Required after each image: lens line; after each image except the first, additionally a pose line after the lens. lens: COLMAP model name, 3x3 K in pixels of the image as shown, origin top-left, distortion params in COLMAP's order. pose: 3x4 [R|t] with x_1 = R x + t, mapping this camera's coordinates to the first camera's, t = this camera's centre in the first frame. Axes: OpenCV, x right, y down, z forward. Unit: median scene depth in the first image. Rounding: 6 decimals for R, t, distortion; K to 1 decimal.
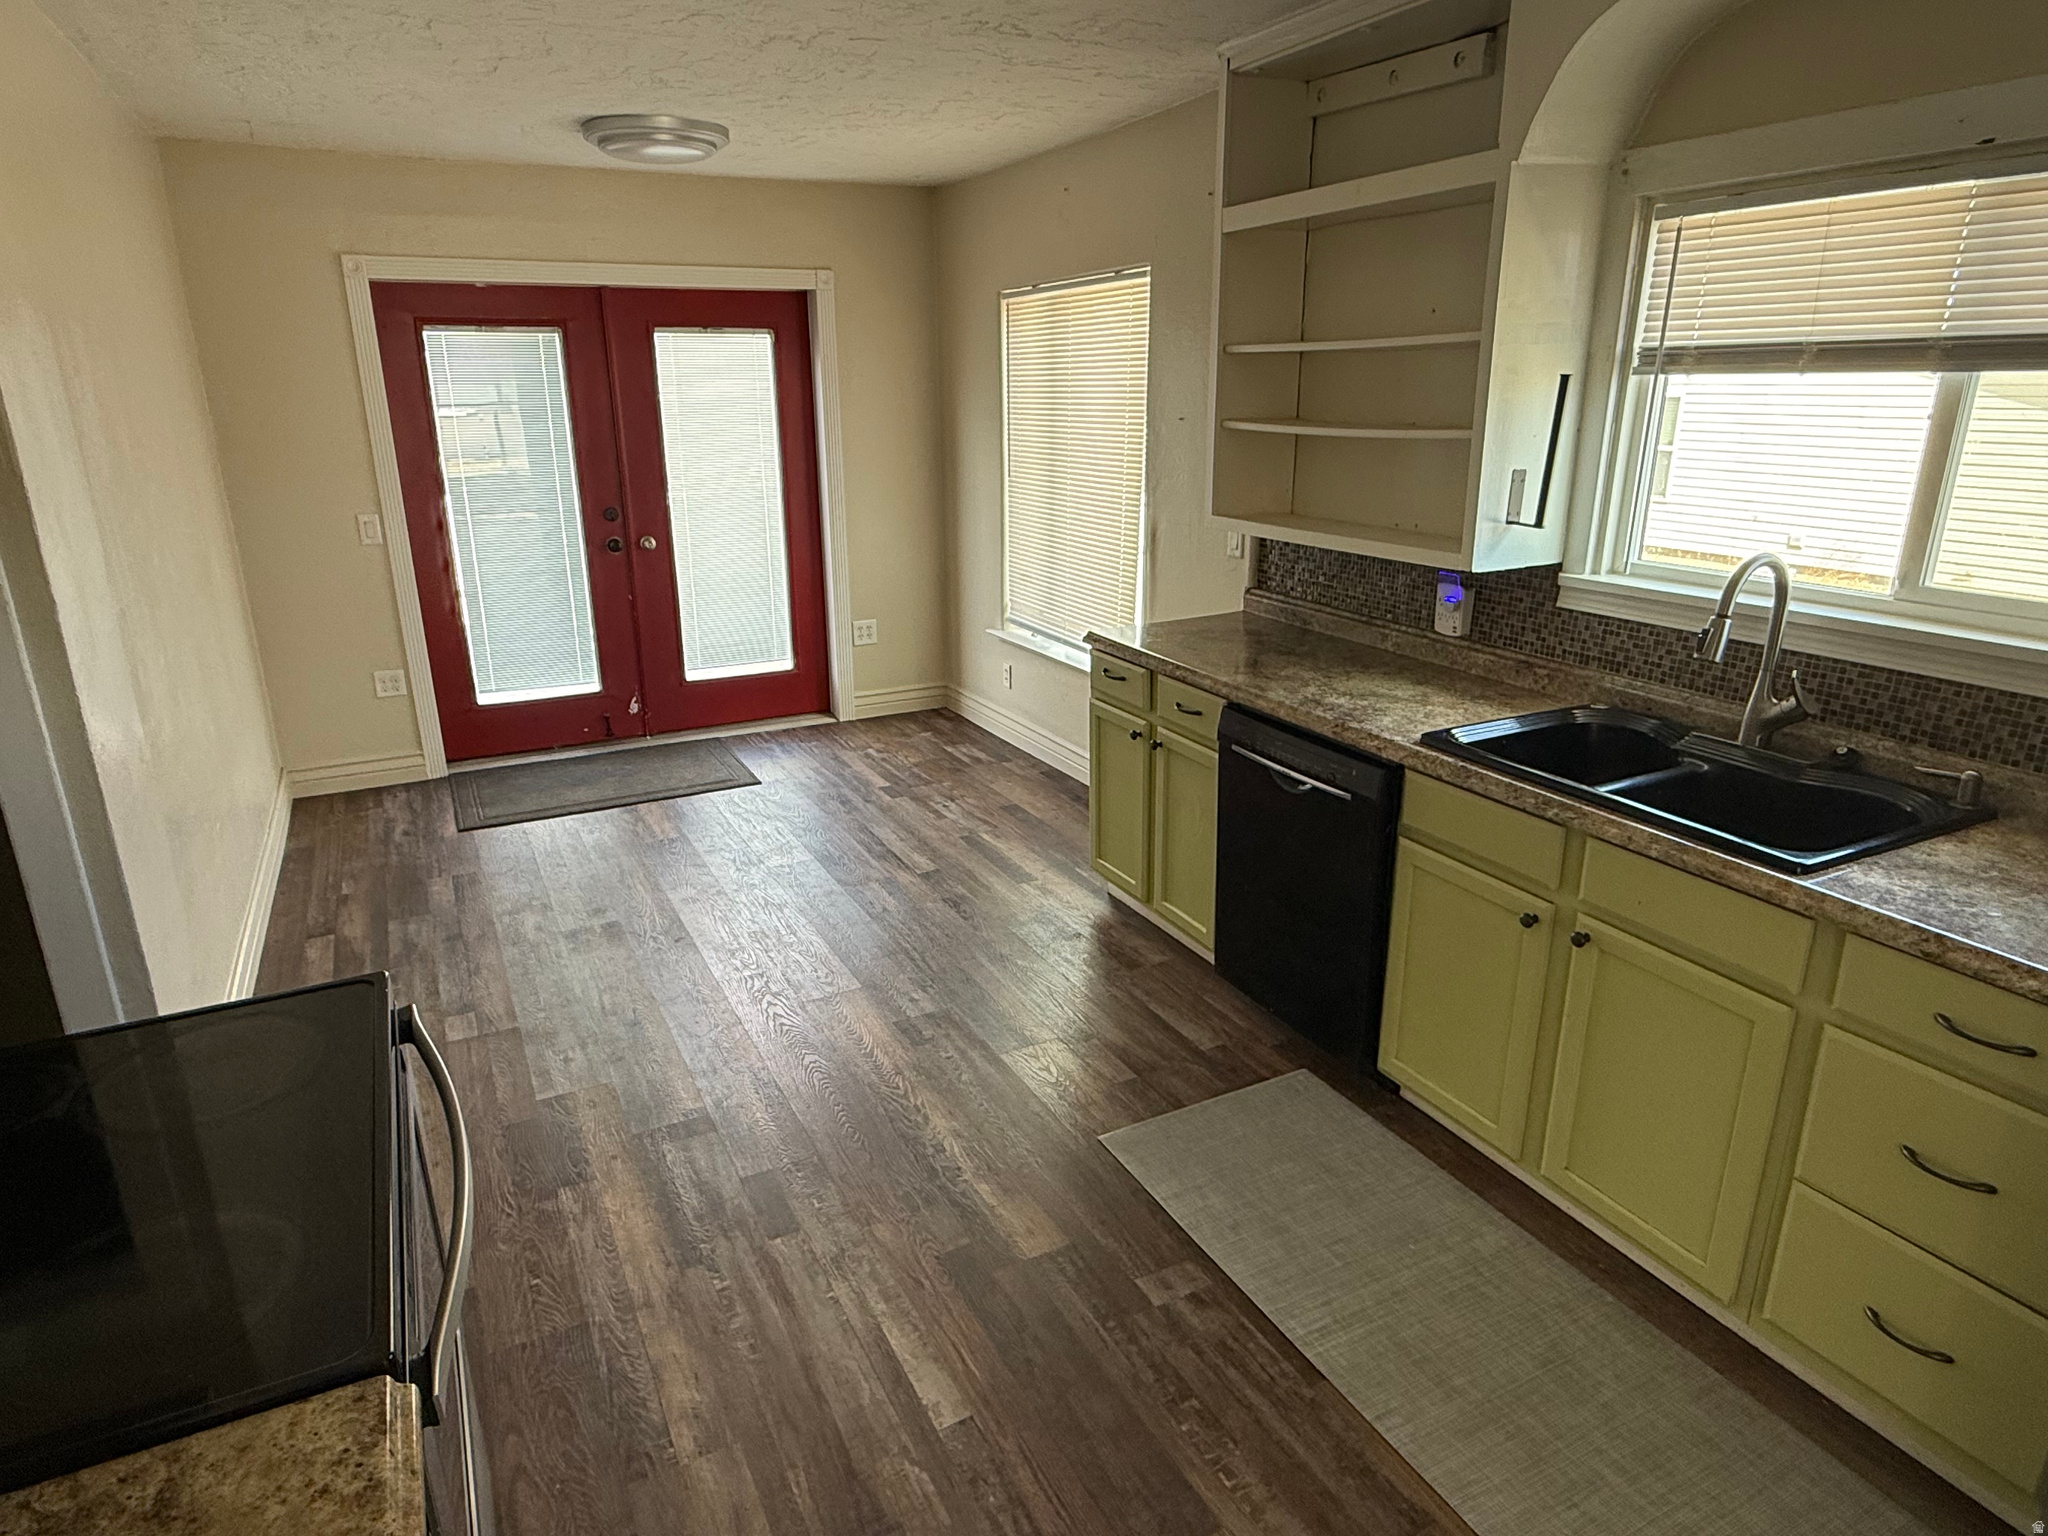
lens RADIAL K [[1206.3, 0, 1024.0], [0, 1206.3, 768.0], [0, 0, 1]] dist [0.003415, 0.000400]
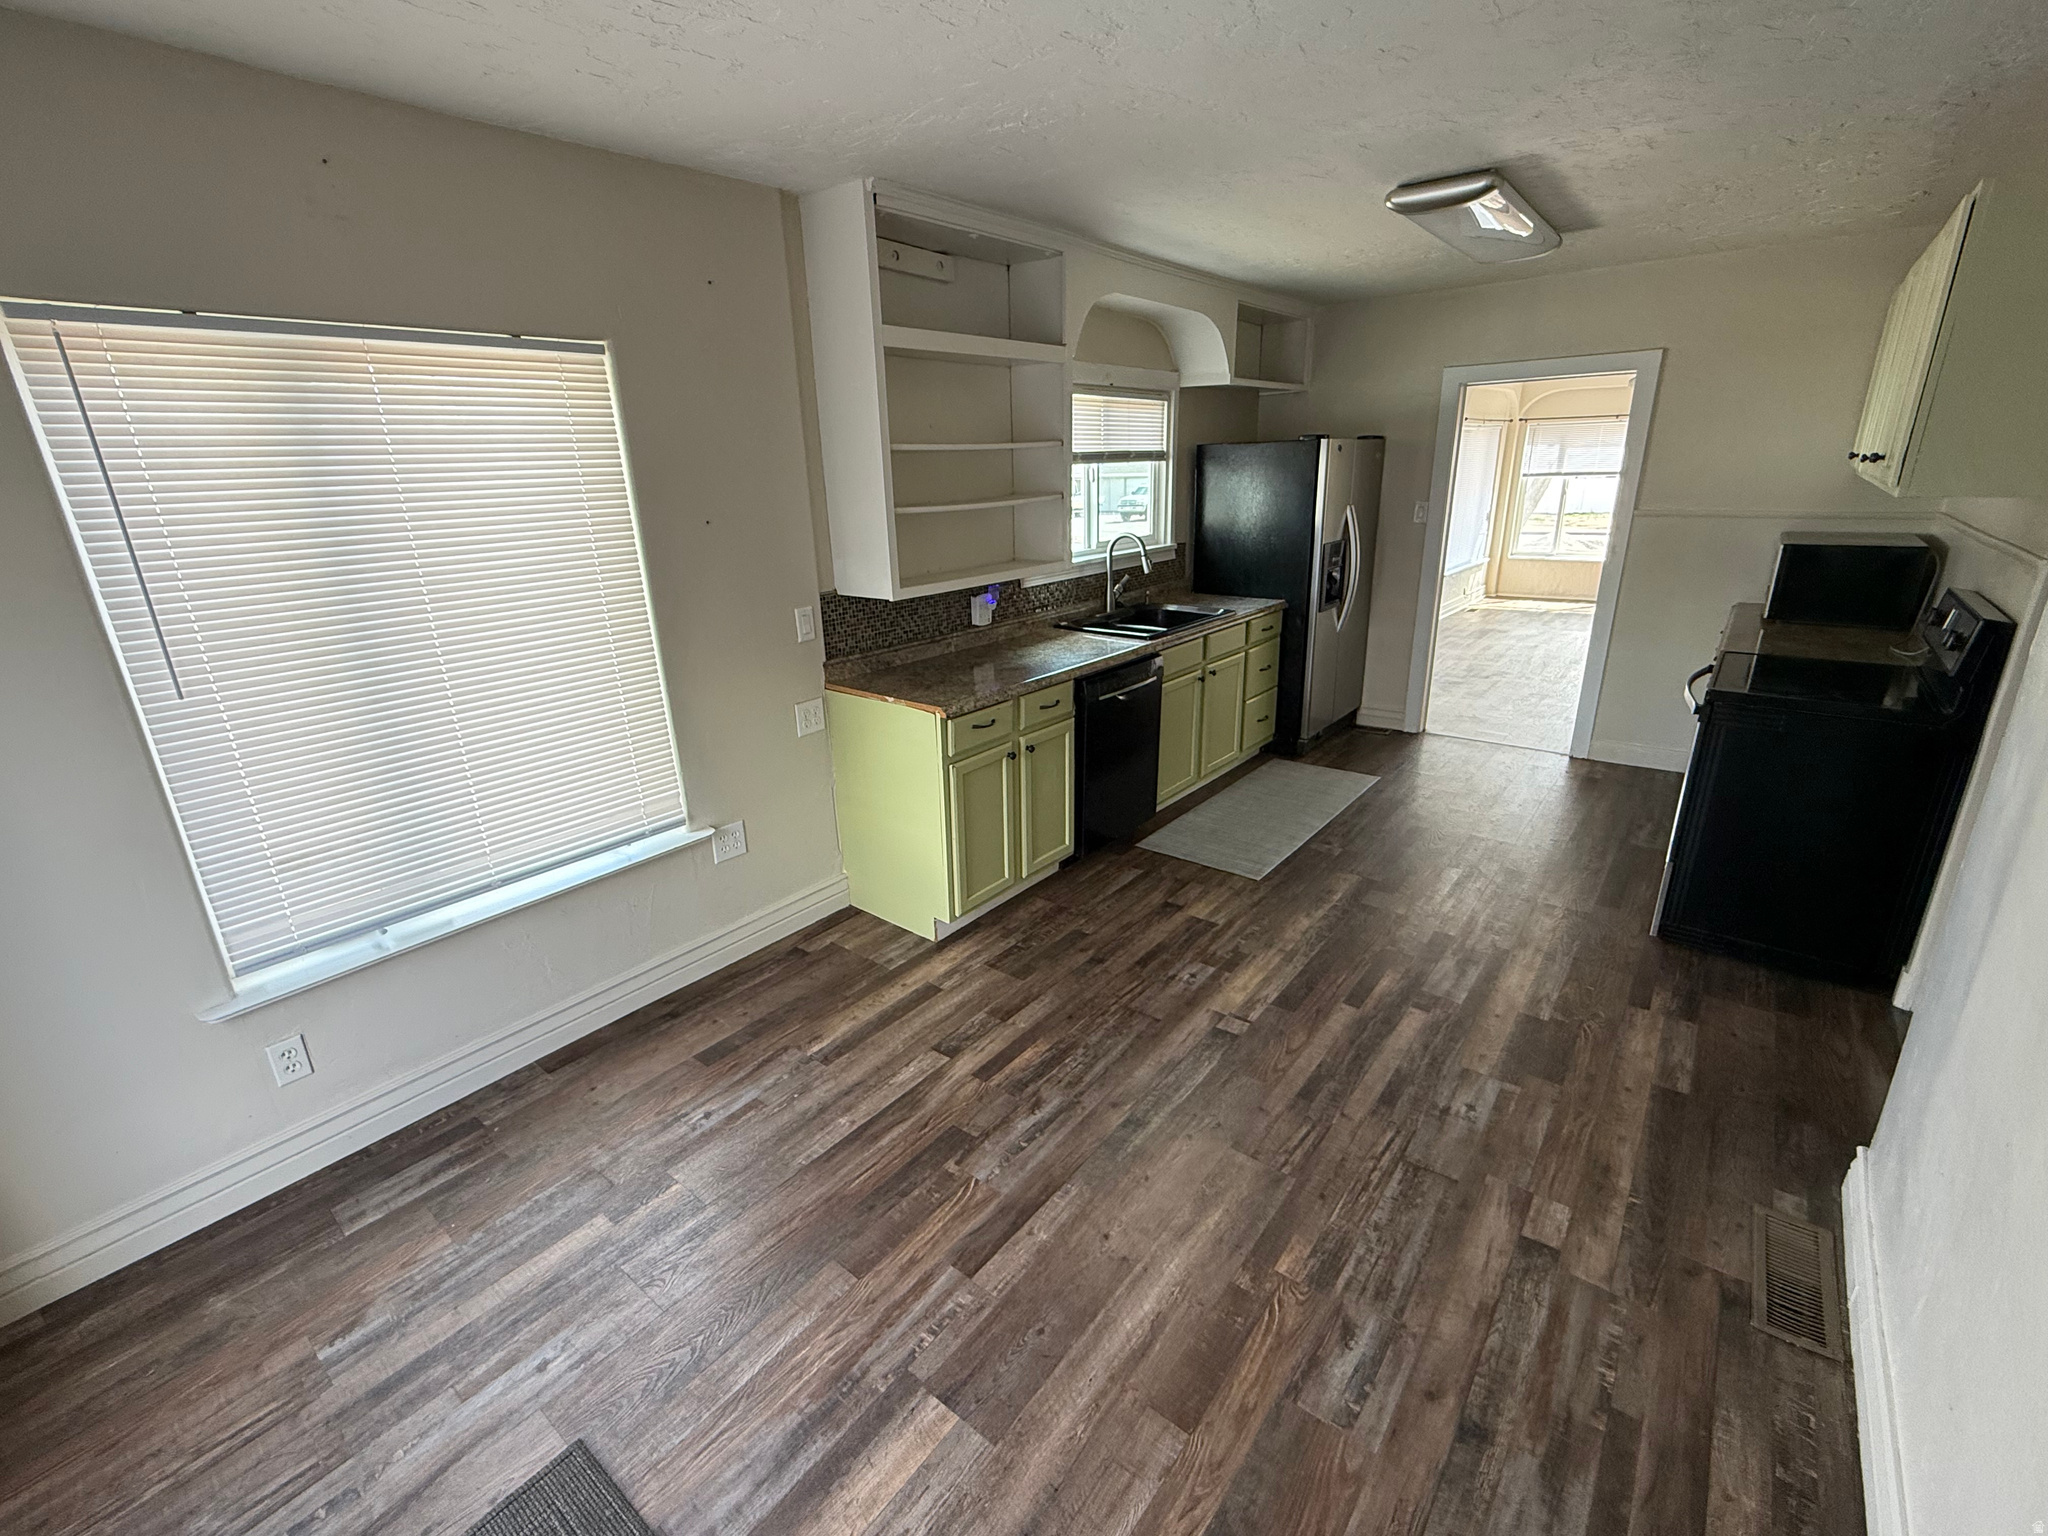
lens RADIAL K [[885.6, 0, 1024.0], [0, 885.6, 768.0], [0, 0, 1]] dist [0.000907, 0.000115]
pose [[-0.404708, -0.278140, 0.871120, -0.738286], [0.313938, 0.852462, 0.418033, -0.409899], [-0.858868, 0.442659, -0.257680, 1.279021]]
